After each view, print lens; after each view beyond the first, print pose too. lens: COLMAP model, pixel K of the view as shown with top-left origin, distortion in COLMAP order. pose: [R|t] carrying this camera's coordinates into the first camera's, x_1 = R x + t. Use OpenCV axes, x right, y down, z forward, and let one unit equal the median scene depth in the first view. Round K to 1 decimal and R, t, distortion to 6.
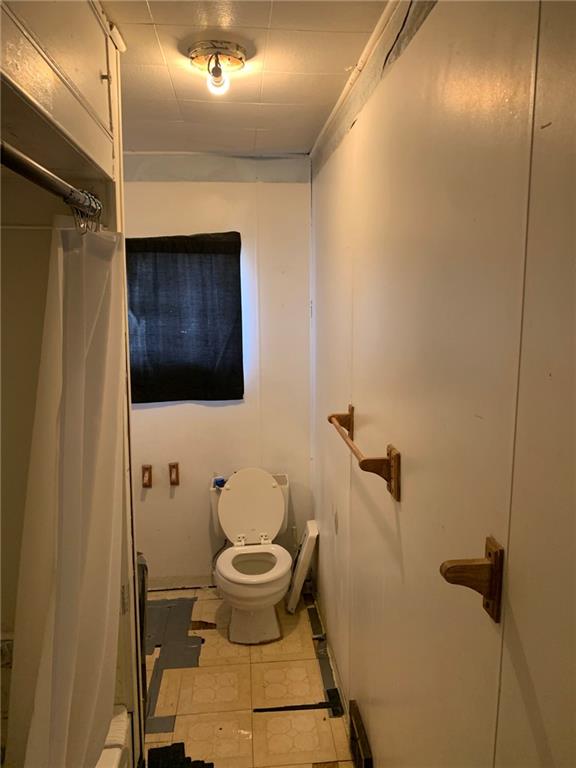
lens RADIAL K [[584.7, 0, 288.3], [0, 584.7, 384.6], [0, 0, 1]] dist [0.004558, -0.000110]
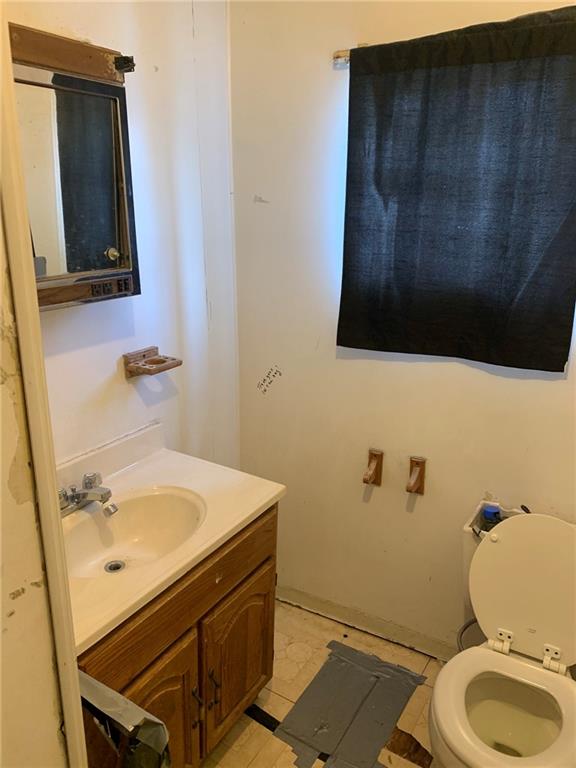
lens RADIAL K [[584.7, 0, 287.7], [0, 584.7, 382.7], [0, 0, 1]] dist [0.004558, -0.000110]
pose [[0.790491, 0.187860, -0.582951, 0.028148], [-0.075566, 0.974441, 0.211552, -0.054047], [0.607794, -0.123179, 0.784483, 0.478213]]
